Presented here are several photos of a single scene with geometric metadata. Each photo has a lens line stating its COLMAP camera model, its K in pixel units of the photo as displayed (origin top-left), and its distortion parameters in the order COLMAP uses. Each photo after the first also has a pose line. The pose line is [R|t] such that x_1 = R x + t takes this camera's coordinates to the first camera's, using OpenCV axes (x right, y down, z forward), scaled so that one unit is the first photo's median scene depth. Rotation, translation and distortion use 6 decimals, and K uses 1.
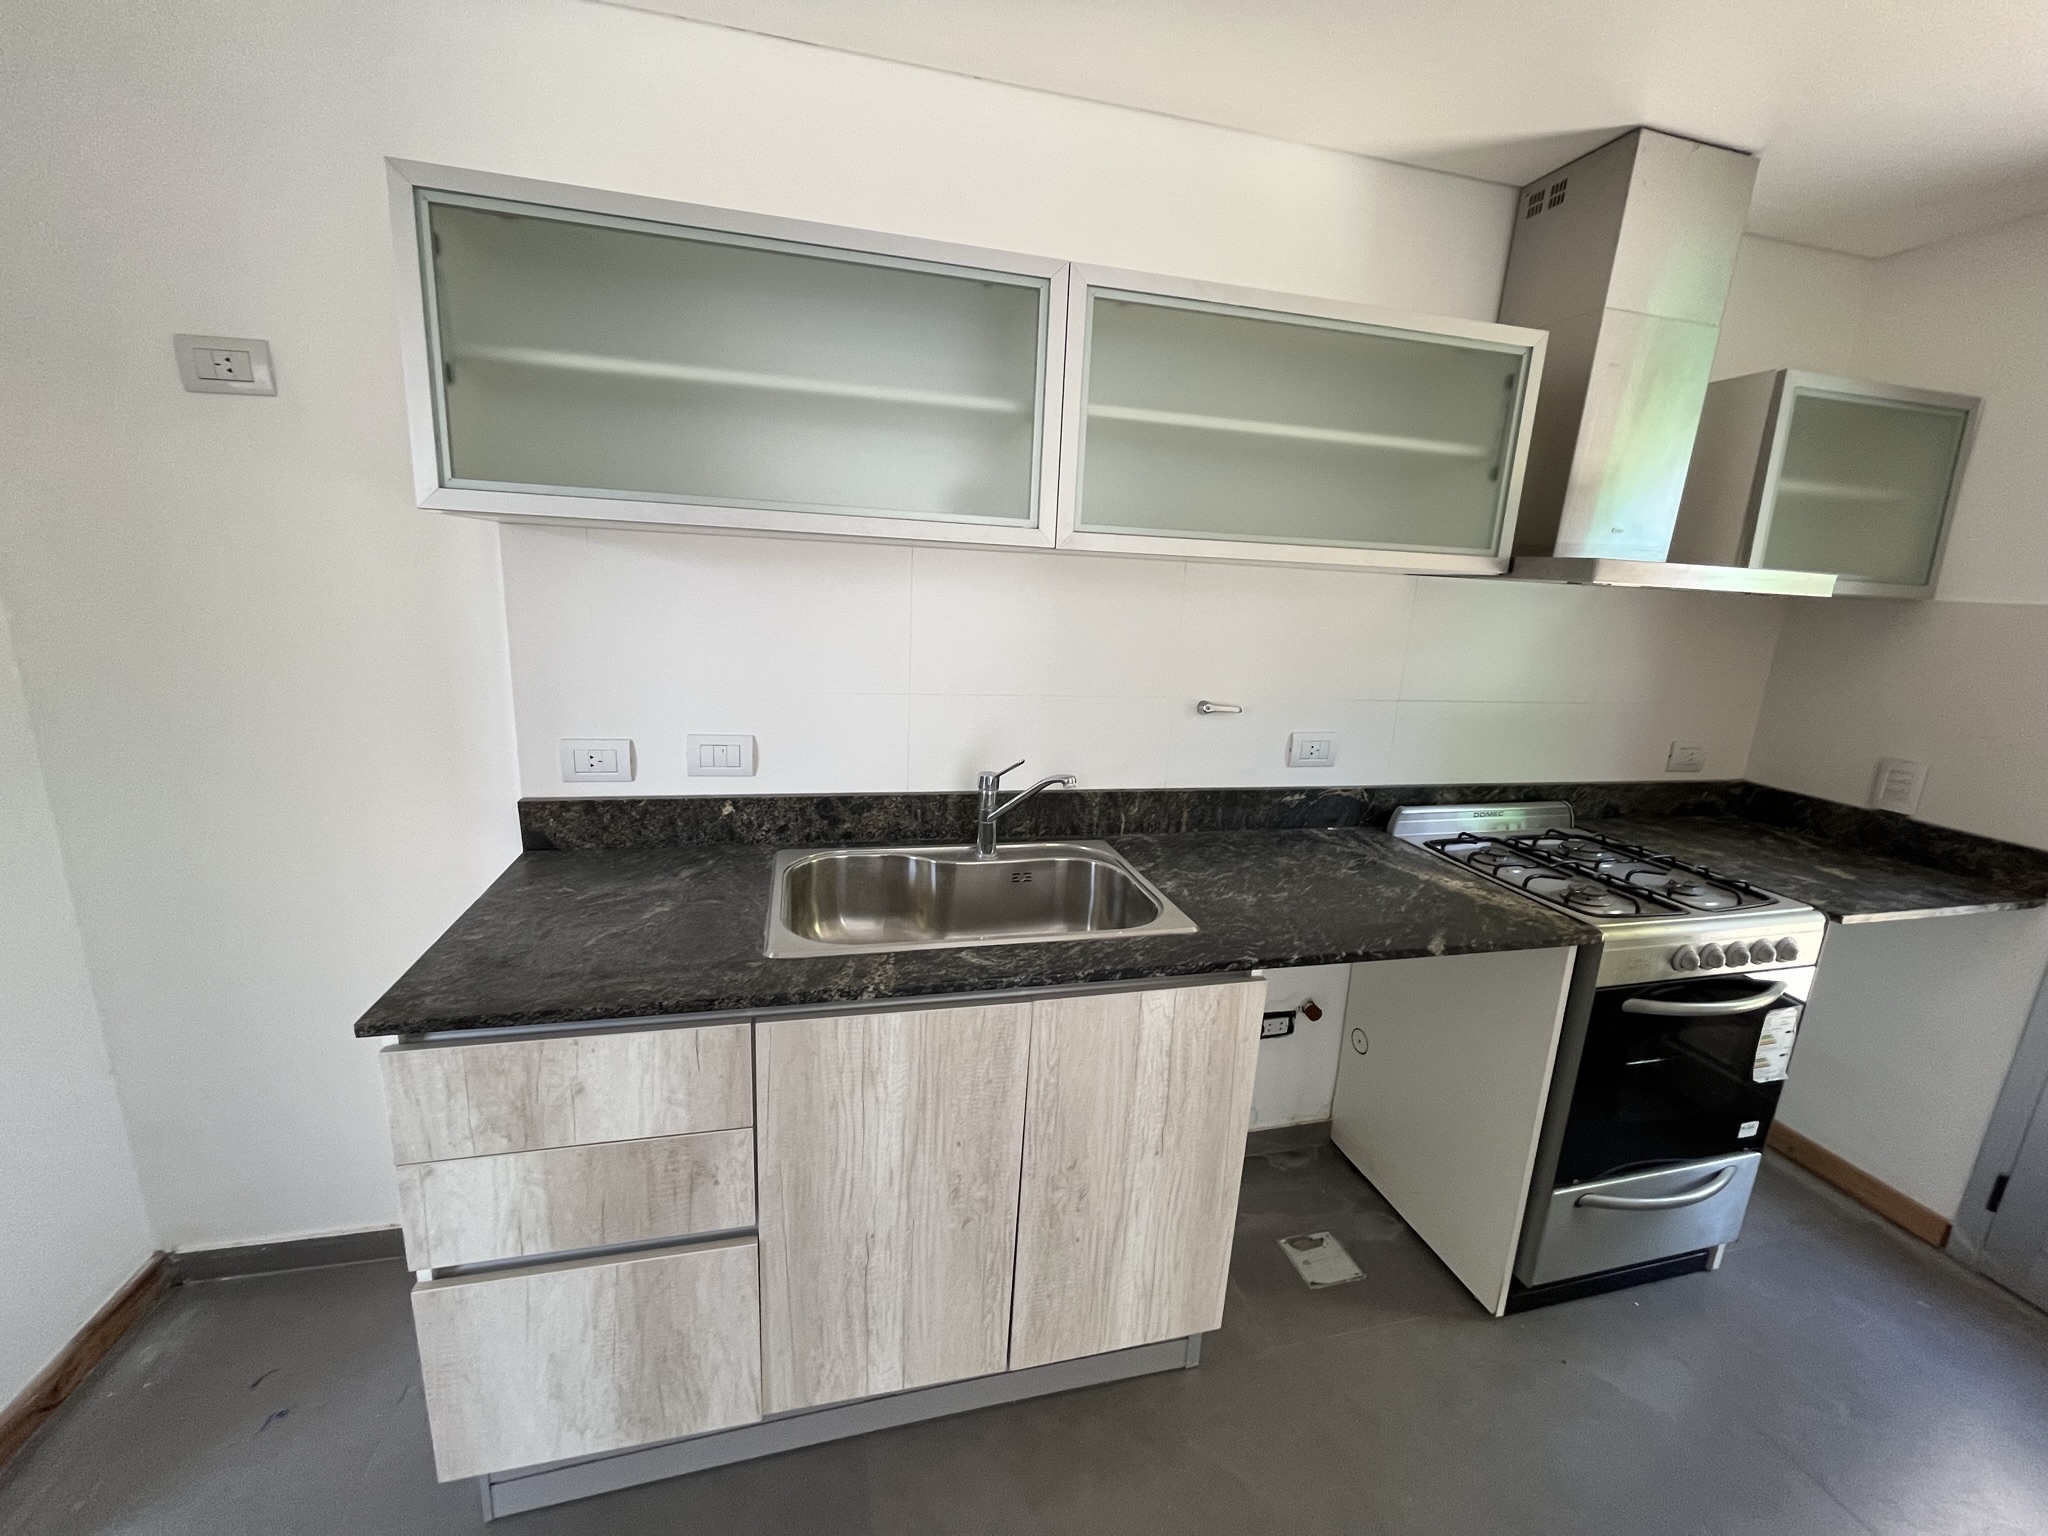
lens RADIAL K [[822.8, 0, 1015.2], [0, 822.8, 769.8], [0, 0, 1]] dist [-0.004174, 0.000405]
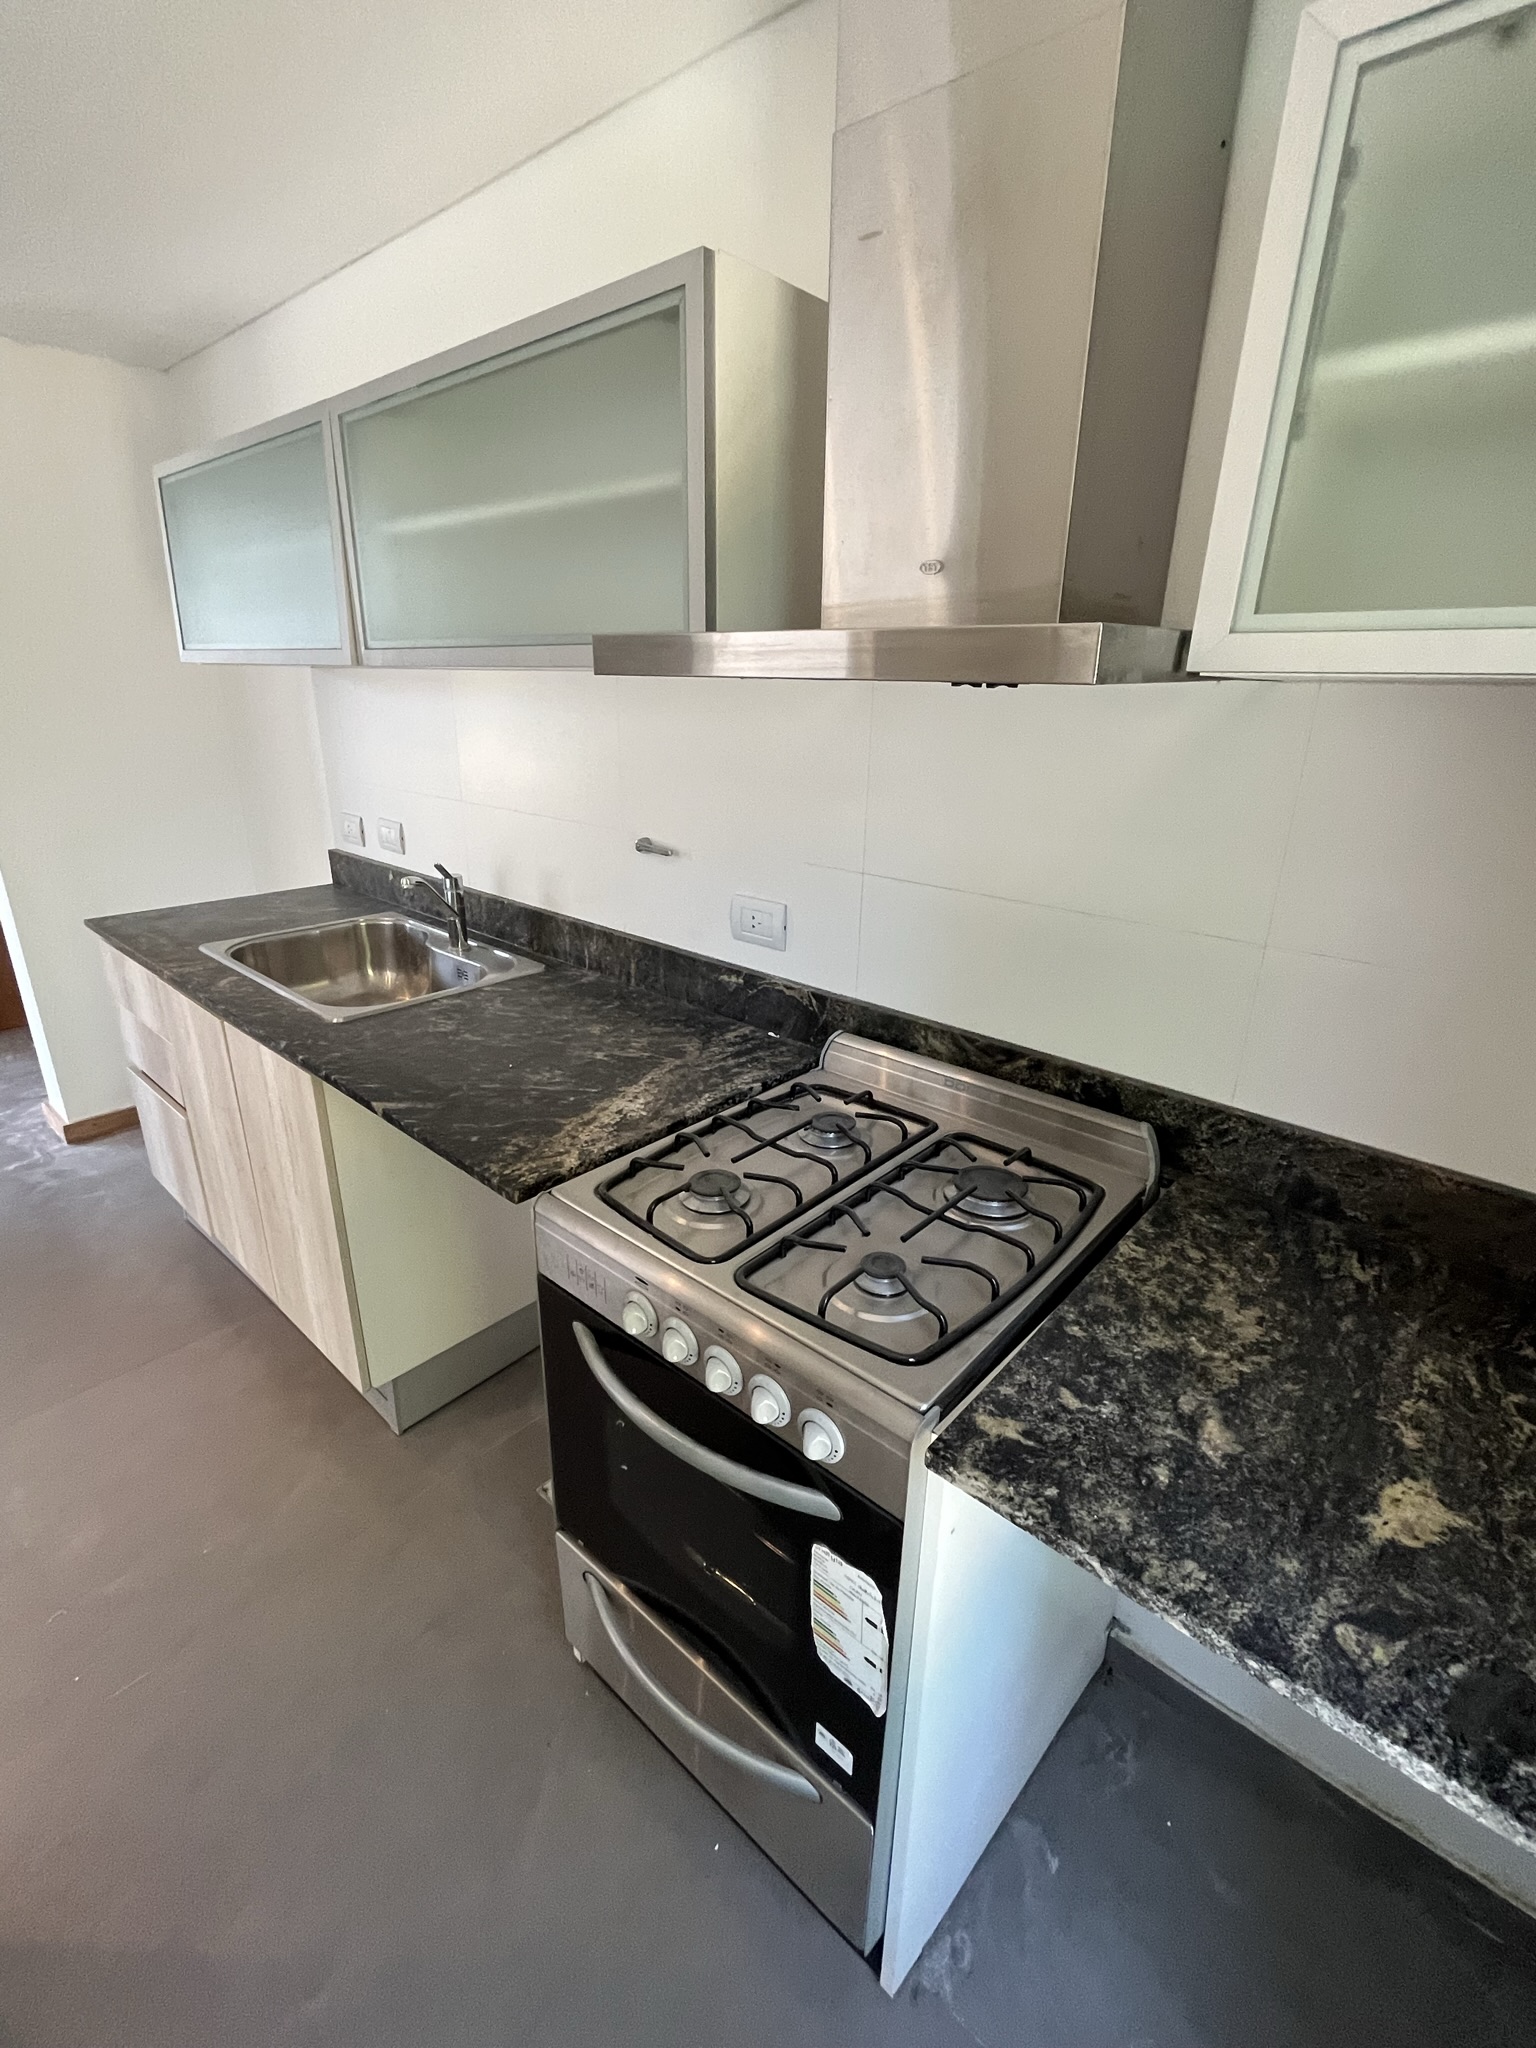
lens RADIAL K [[913.5, 0, 767.7], [0, 913.5, 1014.8], [0, 0, 1]] dist [-0.004300, -0.000752]
pose [[0.564838, 0.247856, -0.787099, 1.249072], [-0.181411, 0.967789, 0.174570, -0.107321], [0.805014, 0.044184, 0.591608, 0.623003]]
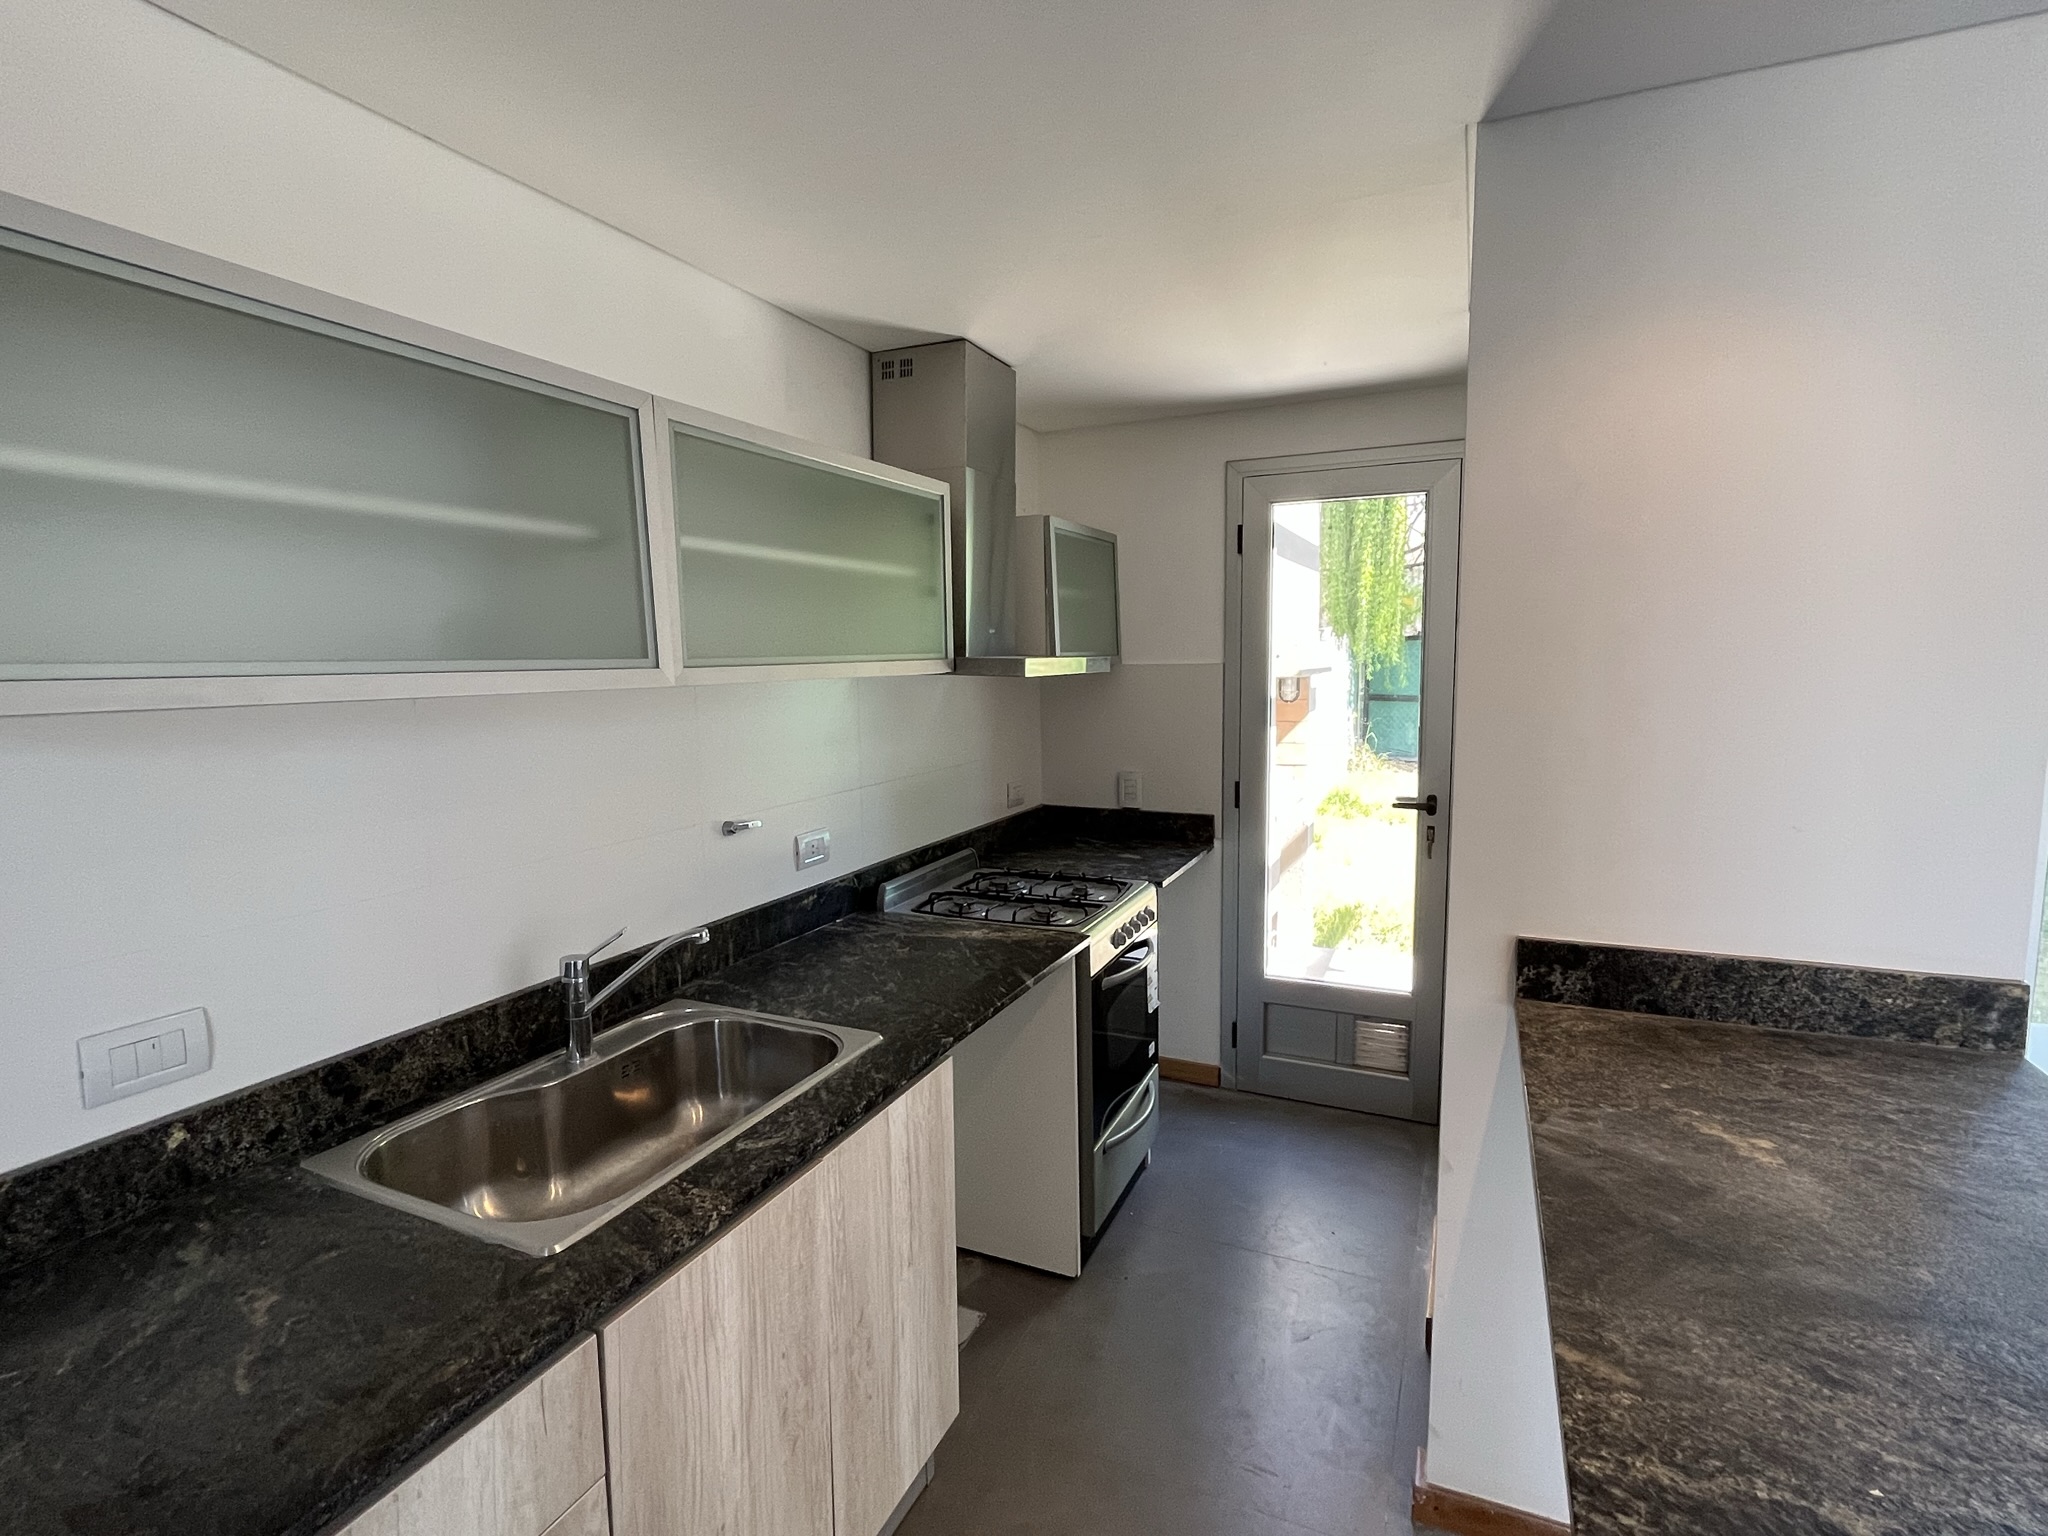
lens RADIAL K [[997.4, 0, 1014.2], [0, 997.4, 771.3], [0, 0, 1]] dist [-0.003200, 0.000543]
pose [[0.624538, -0.147532, 0.766933, -0.490301], [0.221480, 0.975138, 0.007225, -0.085693], [-0.748932, 0.165348, 0.641686, 0.014439]]
